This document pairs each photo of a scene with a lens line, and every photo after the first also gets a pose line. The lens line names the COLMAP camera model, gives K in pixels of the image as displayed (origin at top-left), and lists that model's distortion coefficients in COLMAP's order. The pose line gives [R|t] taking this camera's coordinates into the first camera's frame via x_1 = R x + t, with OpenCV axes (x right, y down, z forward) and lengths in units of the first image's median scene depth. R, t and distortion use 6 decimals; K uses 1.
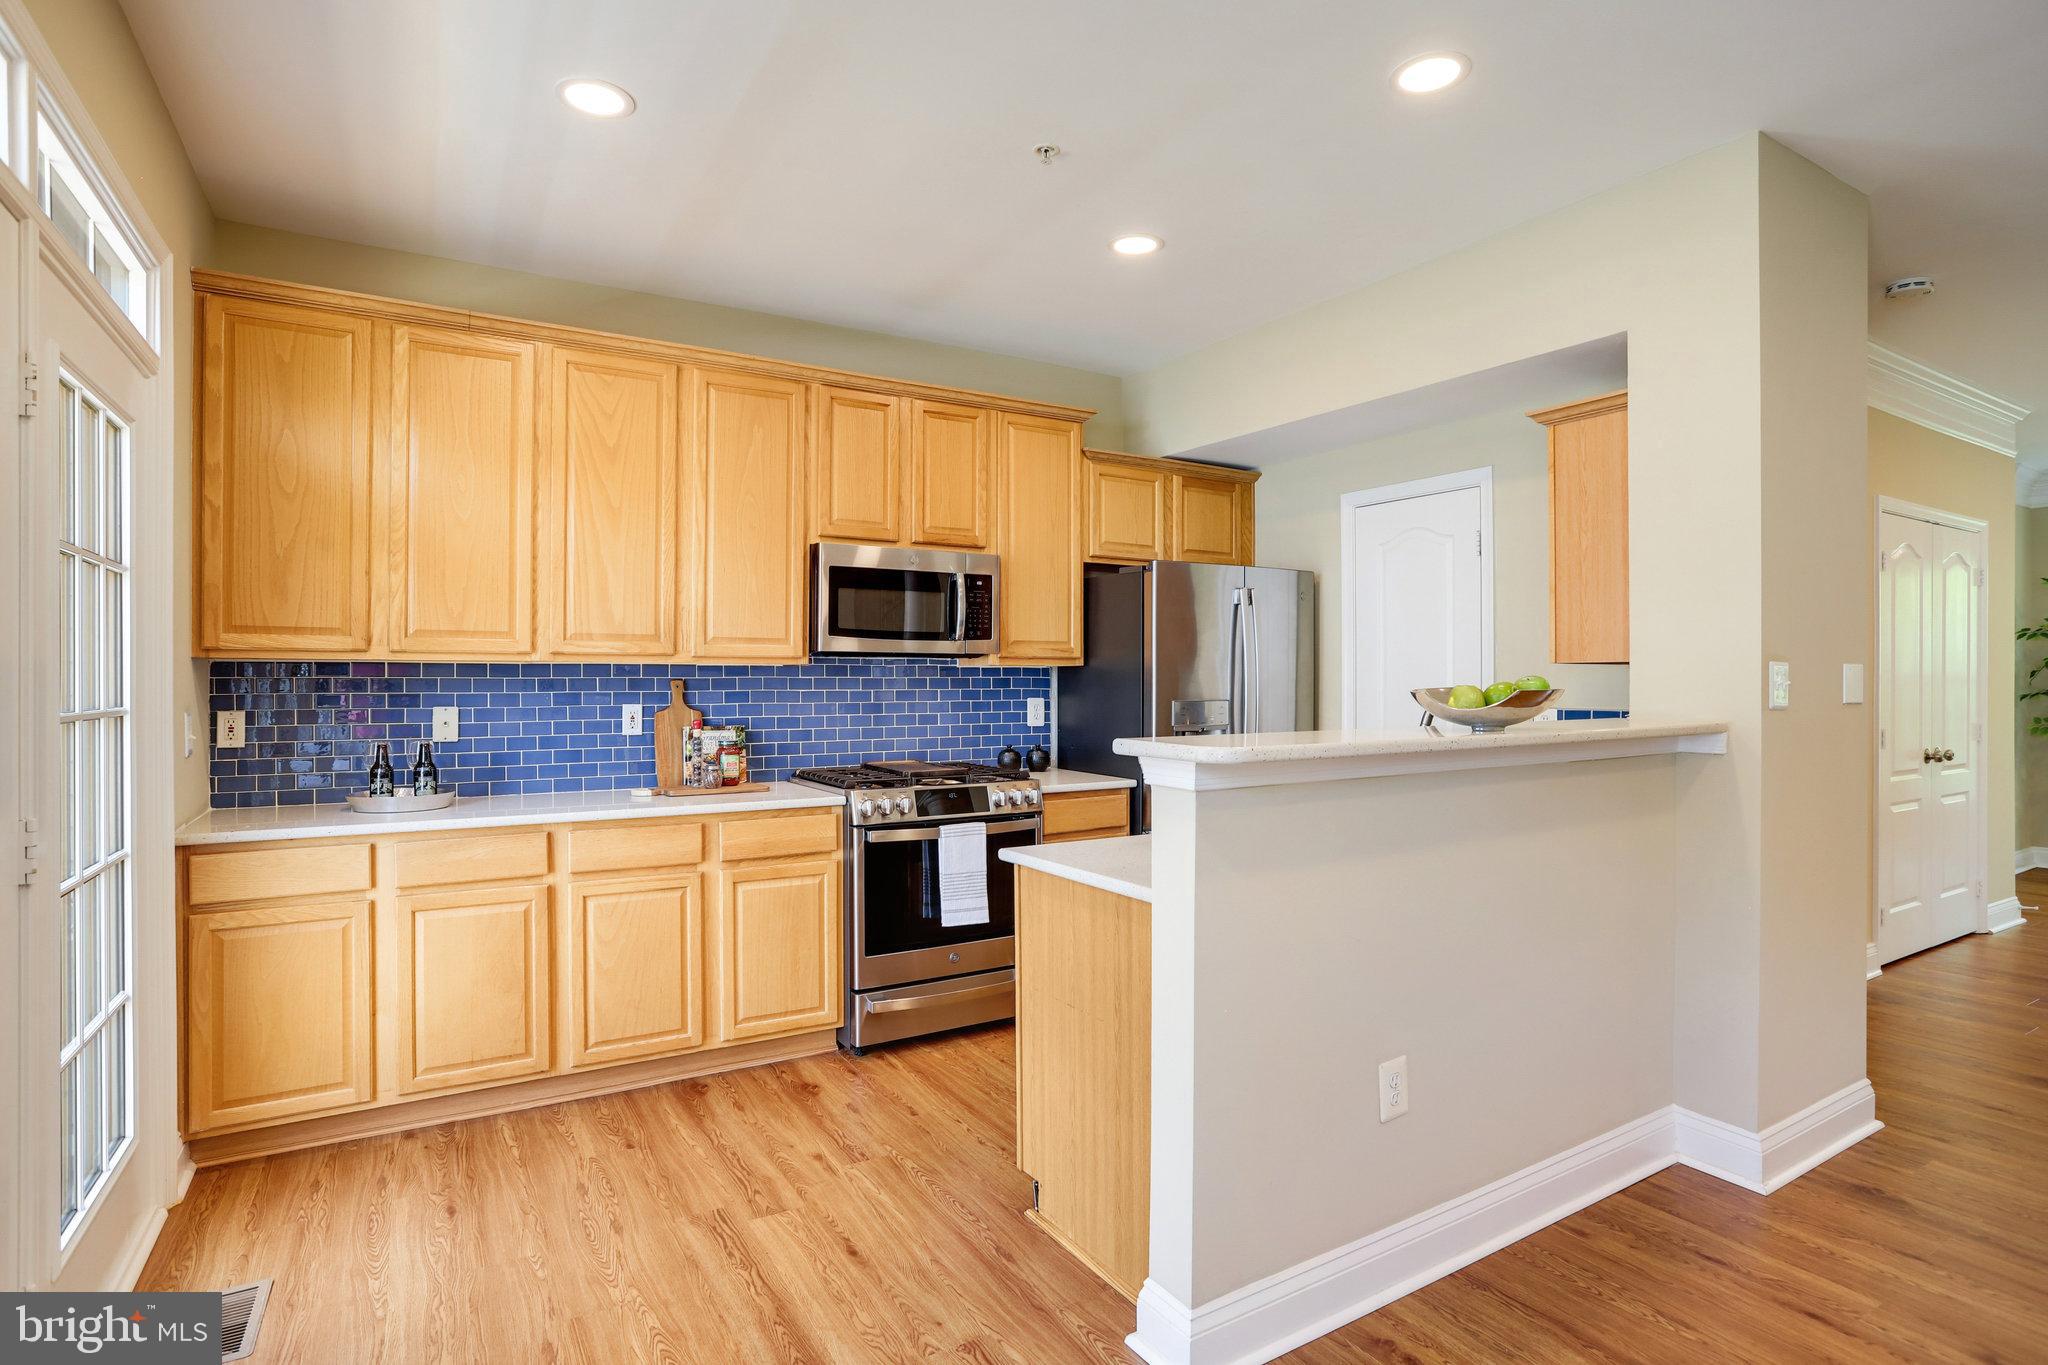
lens RADIAL K [[1001.4, 0, 1030.7], [0, 1001.4, 683.1], [0, 0, 1]] dist [-0.002320, 0.000392]
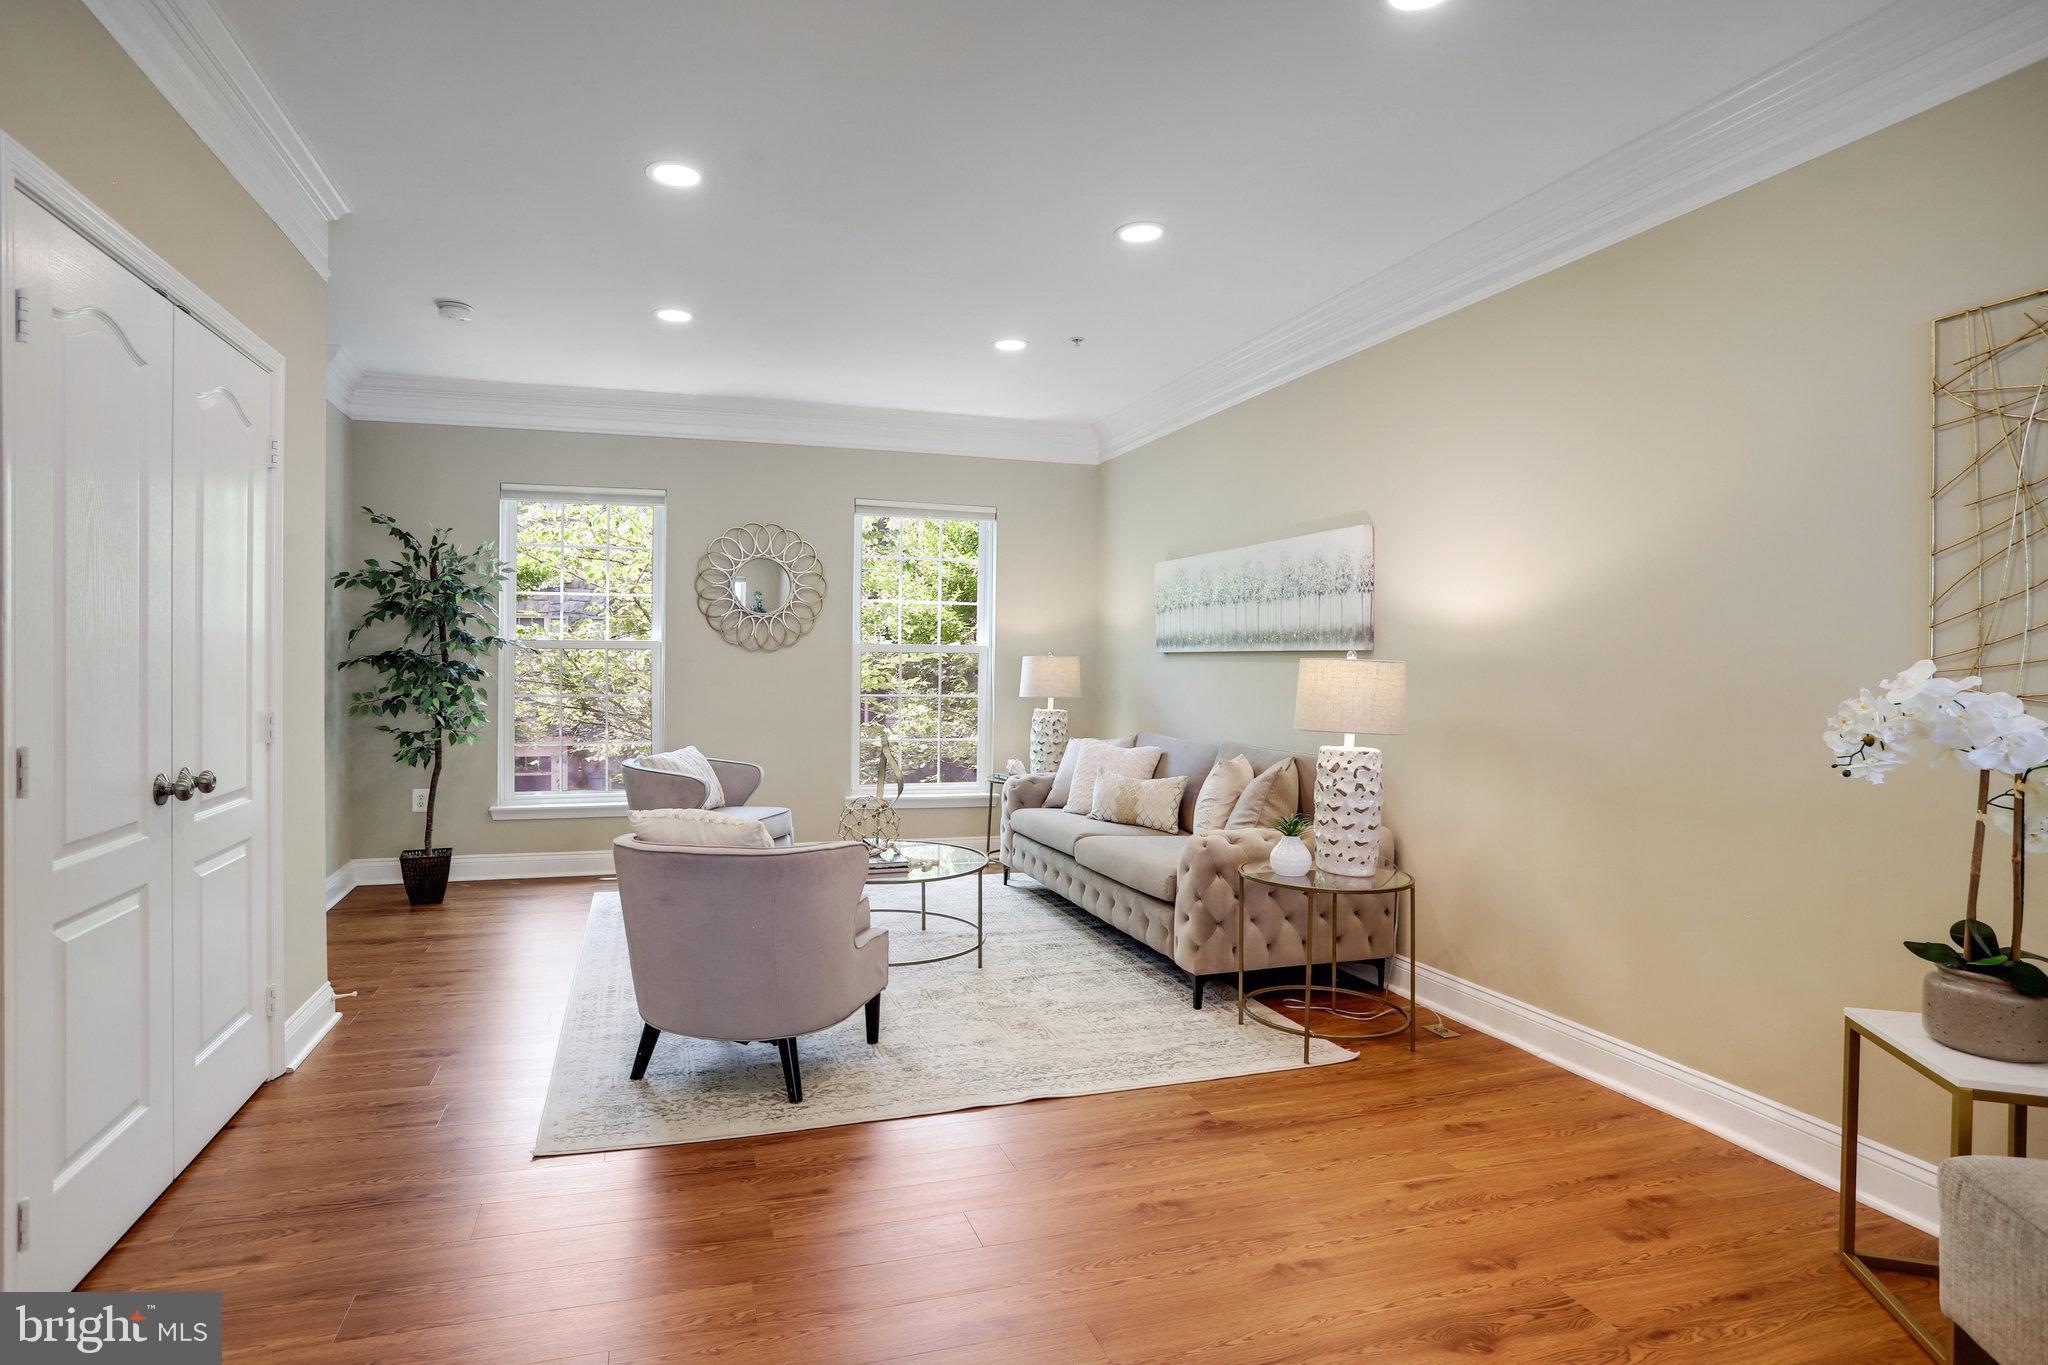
lens RADIAL K [[1014.8, 0, 1012.0], [0, 1014.8, 673.3], [0, 0, 1]] dist [-0.046046, 0.000004]
pose [[0.206045, -0.010958, 0.978481, 0.505648], [-0.007365, 0.999892, 0.012749, 0.008701], [-0.978515, -0.009833, 0.205942, 0.490031]]
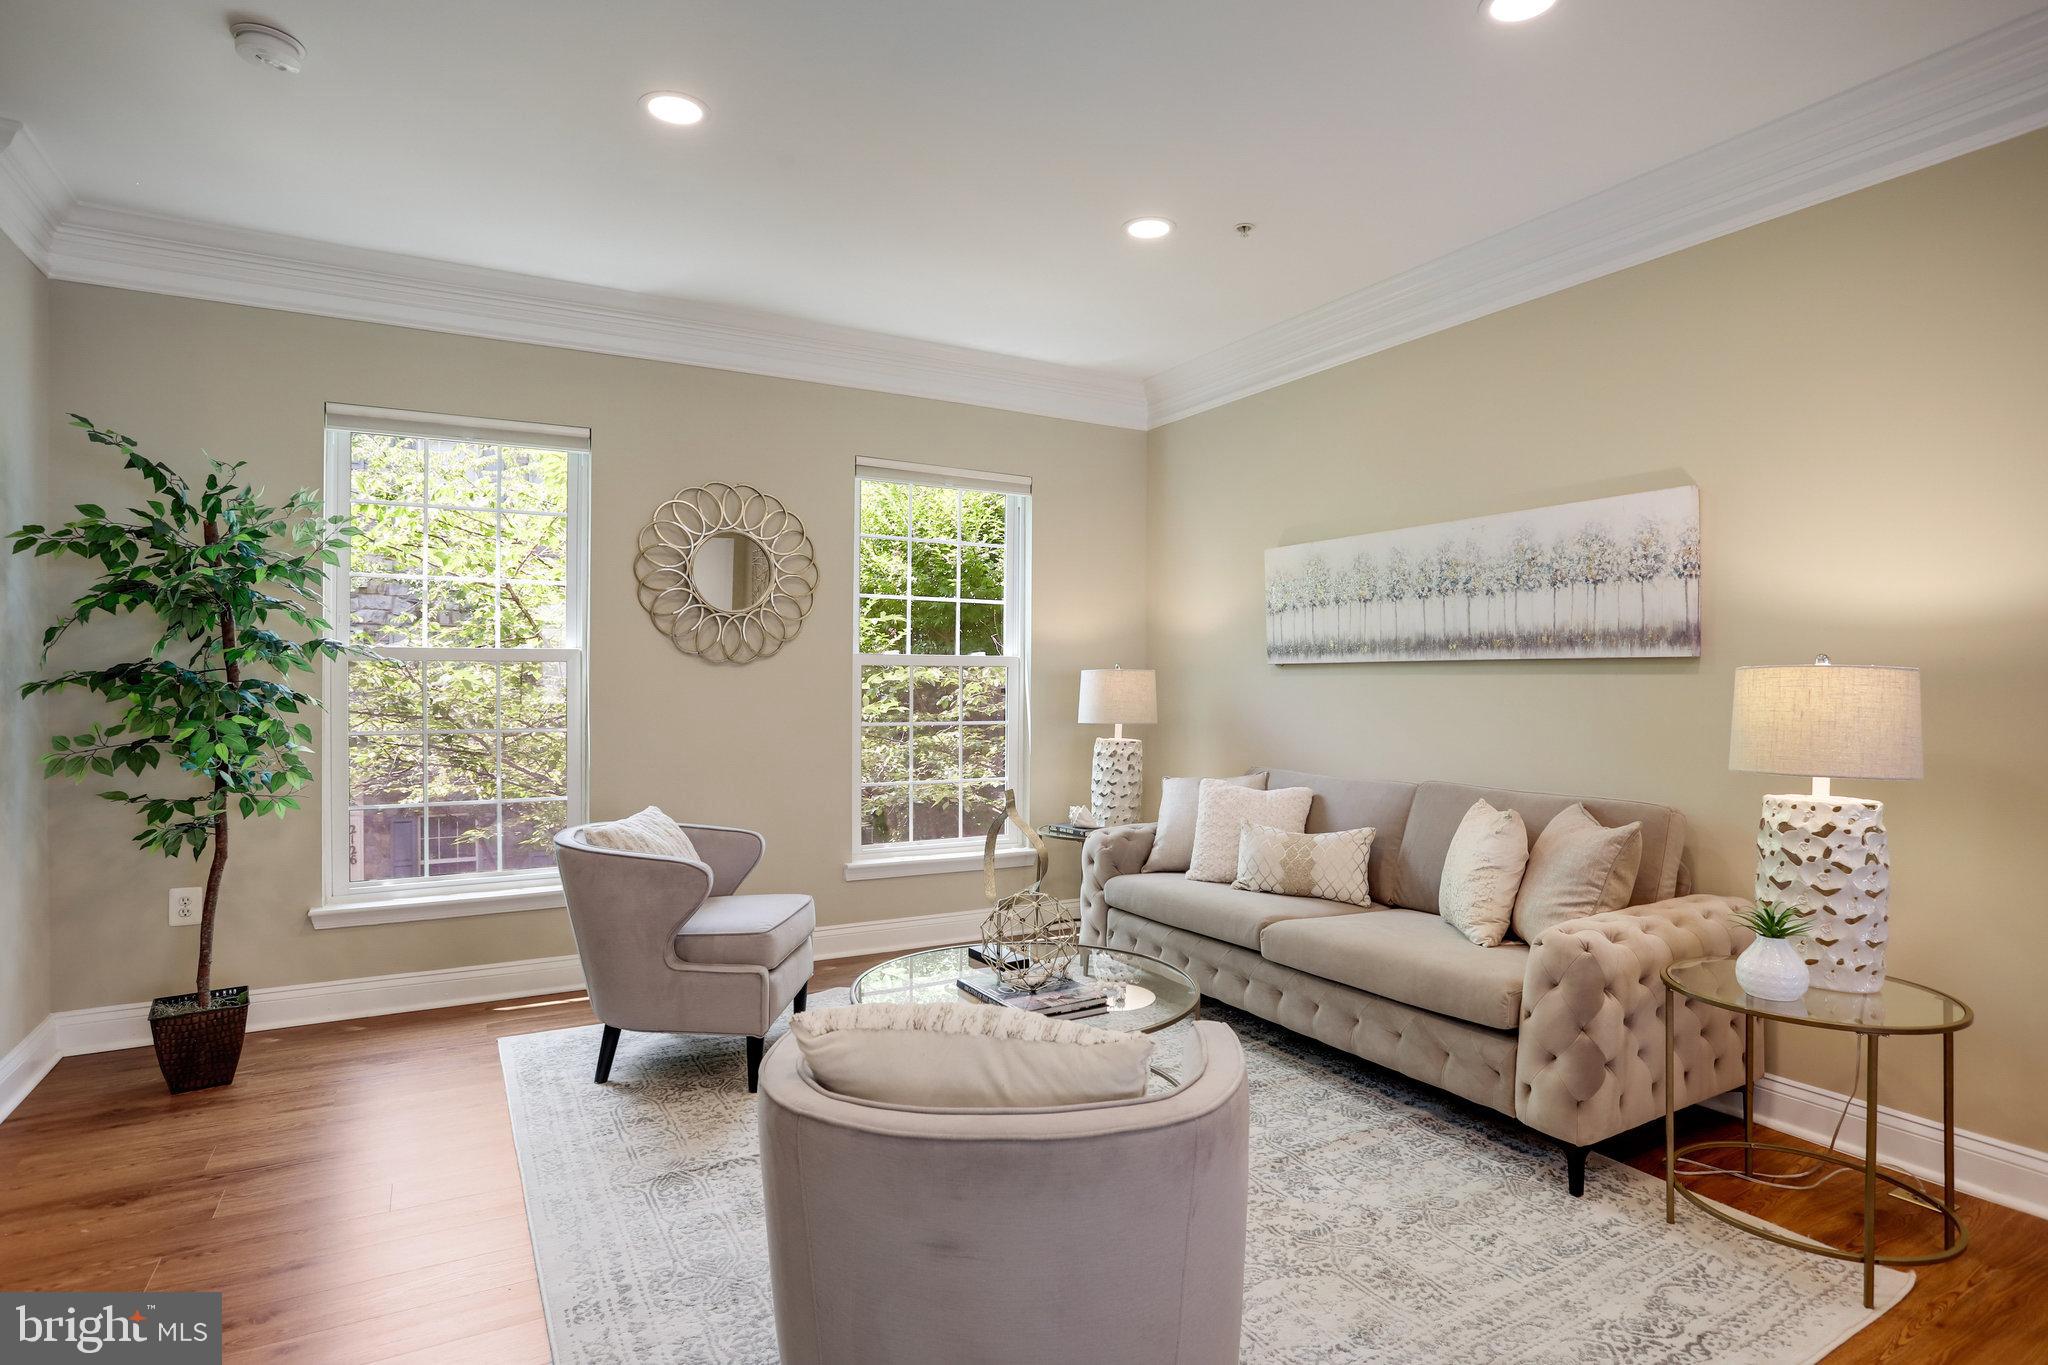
lens RADIAL K [[984.0, 0, 1025.8], [0, 984.0, 686.7], [0, 0, 1]] dist [-0.051682, 0.016584]
pose [[-0.002388, -0.007014, 0.999973, 0.761932], [-0.000995, 0.999975, 0.007012, 0.012358], [-0.999997, -0.000978, -0.002394, 0.747263]]
